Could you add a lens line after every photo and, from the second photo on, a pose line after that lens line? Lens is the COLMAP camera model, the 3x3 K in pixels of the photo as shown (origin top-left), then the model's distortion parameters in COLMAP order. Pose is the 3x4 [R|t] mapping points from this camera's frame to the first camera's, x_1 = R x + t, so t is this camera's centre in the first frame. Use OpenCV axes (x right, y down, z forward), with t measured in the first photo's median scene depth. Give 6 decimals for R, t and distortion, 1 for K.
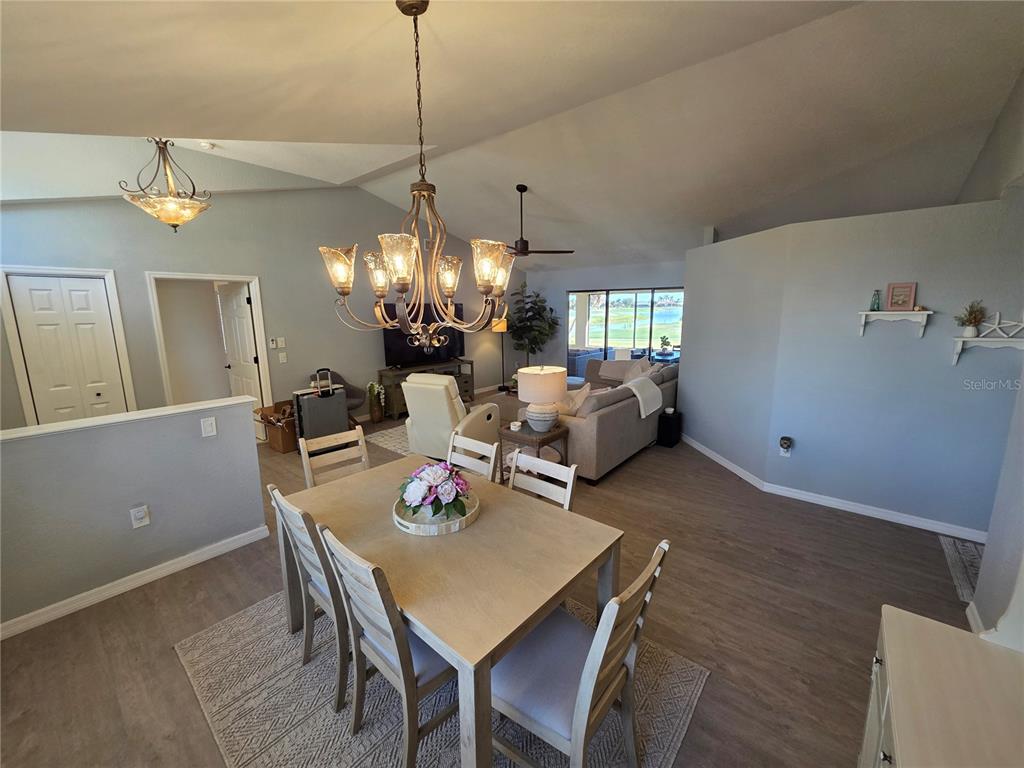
lens RADIAL K [[410.1, 0, 508.8], [0, 410.1, 380.2], [0, 0, 1]] dist [0.001483, 0.000275]
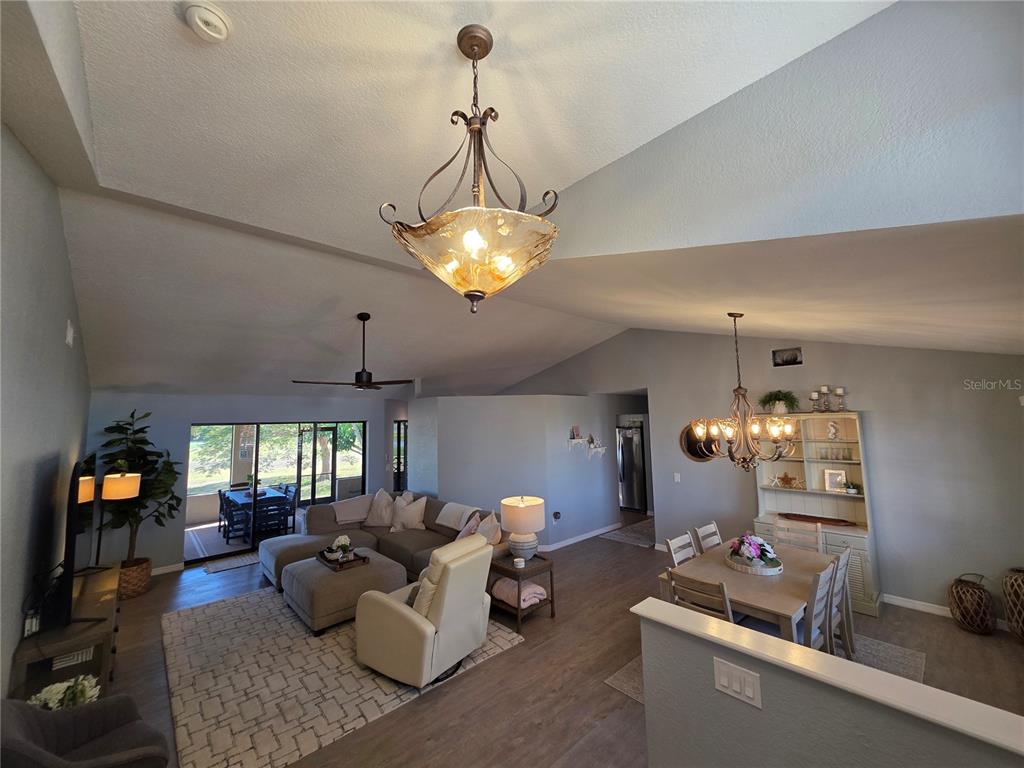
lens RADIAL K [[410.1, 0, 508.8], [0, 410.1, 380.2], [0, 0, 1]] dist [0.001483, 0.000275]
pose [[0.137425, 0.107392, 0.984673, -0.871037], [0.191468, 0.972475, -0.132783, -0.164228], [-0.971830, 0.206781, 0.113081, 0.675768]]
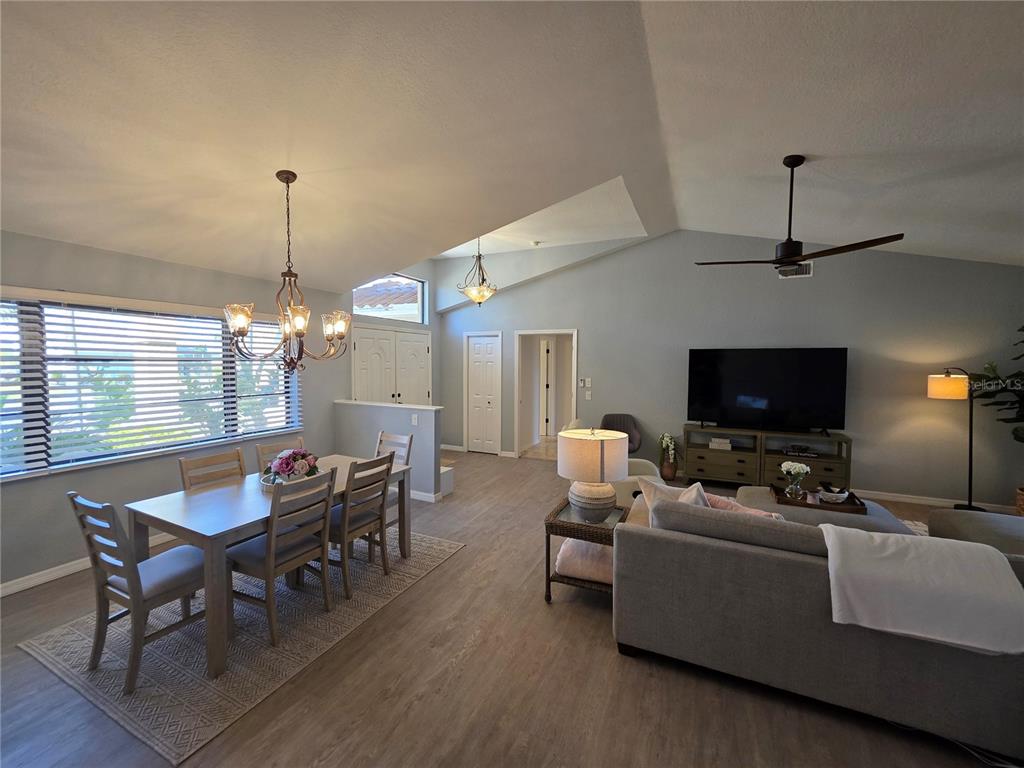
lens RADIAL K [[408.9, 0, 507.8], [0, 408.9, 379.5], [0, 0, 1]] dist [-0.000141, -0.000299]
pose [[0.250846, 0.056393, -0.966383, 0.583939], [-0.176628, 0.984210, 0.011586, -0.081560], [0.951777, 0.167784, 0.256845, 0.530490]]
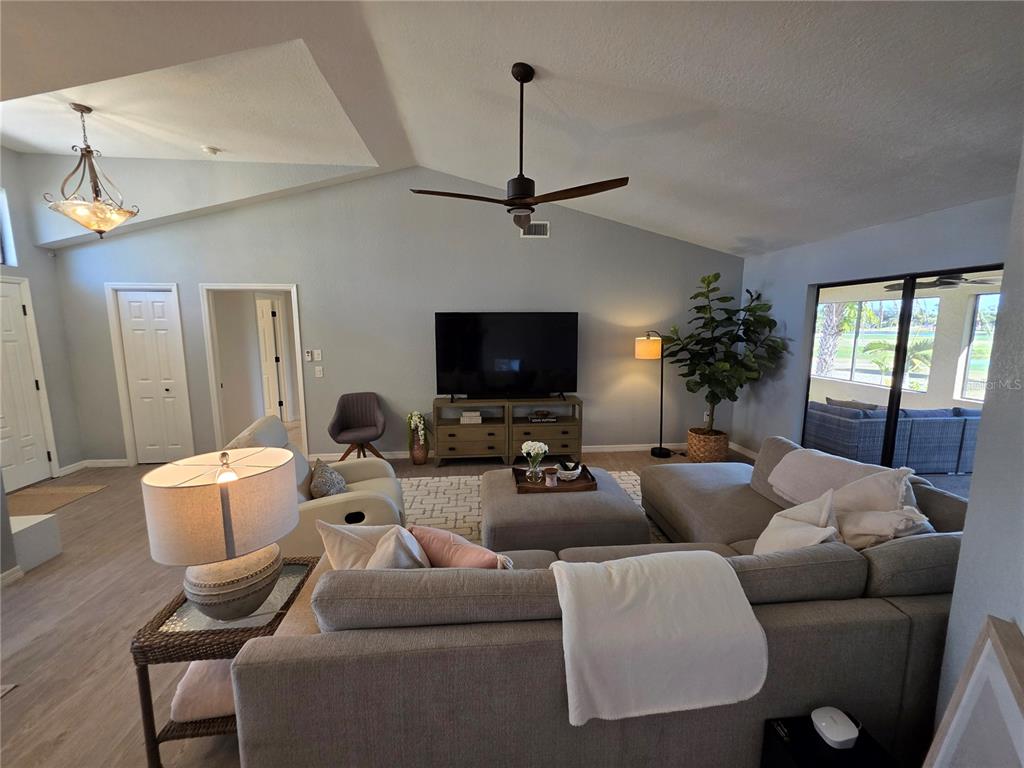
lens RADIAL K [[410.1, 0, 508.8], [0, 410.1, 380.2], [0, 0, 1]] dist [0.001483, 0.000275]
pose [[0.704661, 0.104689, -0.701778, 0.437731], [-0.129232, 0.991448, 0.018138, -0.120476], [0.697676, 0.077911, 0.712164, 0.725832]]
